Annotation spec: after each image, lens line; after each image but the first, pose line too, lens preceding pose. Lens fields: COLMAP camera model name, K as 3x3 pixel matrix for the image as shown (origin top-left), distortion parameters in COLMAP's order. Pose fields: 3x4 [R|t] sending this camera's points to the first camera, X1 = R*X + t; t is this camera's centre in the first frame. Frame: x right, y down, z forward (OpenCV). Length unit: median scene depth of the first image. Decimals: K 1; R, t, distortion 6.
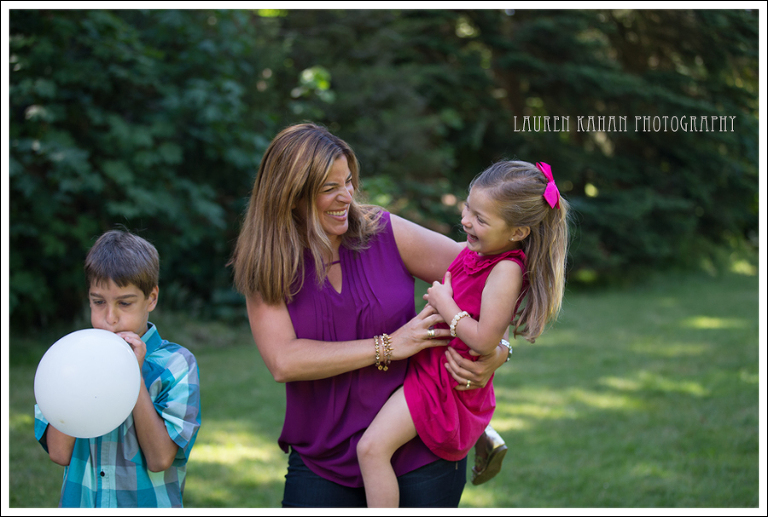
lens RADIAL K [[1522.0, 0, 384.4], [0, 1522.0, 259.1], [0, 0, 1]] dist [-0.256575, 0.000000]
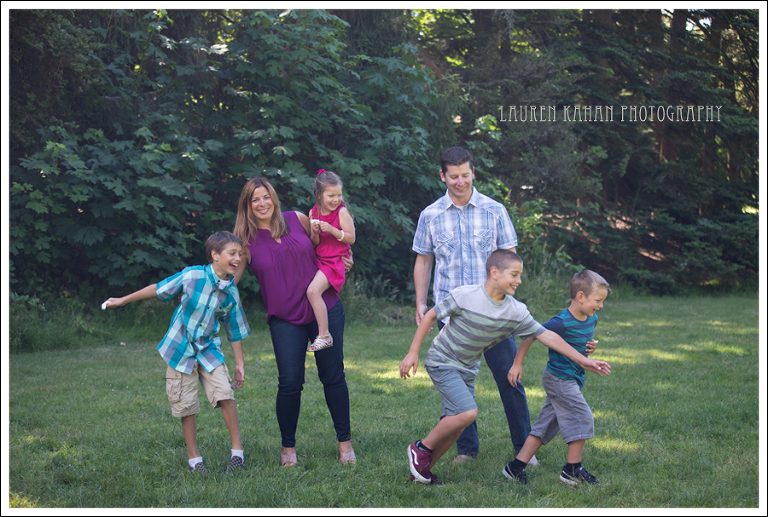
lens RADIAL K [[1522.0, 0, 383.7], [0, 1522.0, 259.1], [0, 0, 1]] dist [-0.256575, 0.000000]
pose [[0.990158, 0.014192, -0.139233, 0.056527], [-0.016096, 0.999792, -0.012559, 0.019053], [0.139025, 0.014677, 0.990180, -0.349754]]
